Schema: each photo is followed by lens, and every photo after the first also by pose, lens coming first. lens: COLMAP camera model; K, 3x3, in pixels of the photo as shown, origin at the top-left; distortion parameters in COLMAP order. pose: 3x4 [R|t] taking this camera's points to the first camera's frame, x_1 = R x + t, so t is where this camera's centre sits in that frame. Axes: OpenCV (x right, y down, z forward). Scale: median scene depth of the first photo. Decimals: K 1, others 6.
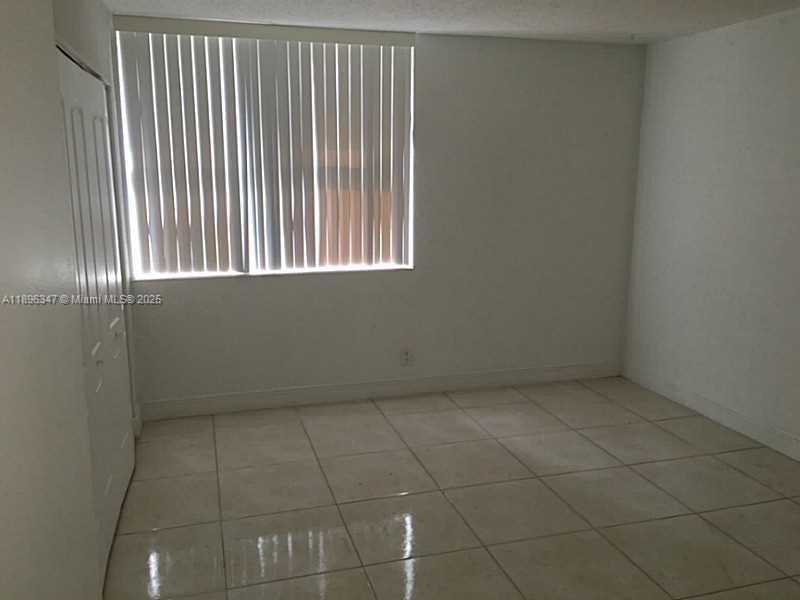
lens RADIAL K [[672.0, 0, 400.0], [0, 672.0, 300.0], [0, 0, 1]] dist [0.000454, 0.003655]
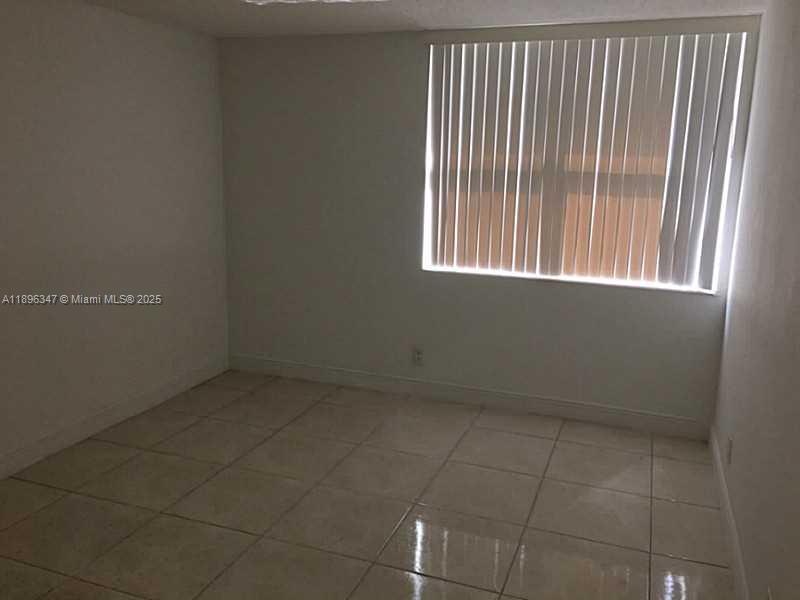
lens RADIAL K [[684.3, 0, 400.0], [0, 684.3, 300.0], [0, 0, 1]] dist [0.007980, 0.004756]
pose [[0.798043, 0.134140, -0.587481, 0.258211], [-0.140196, 0.989488, 0.035487, -0.015852], [0.586065, 0.054042, 0.808460, 0.078361]]
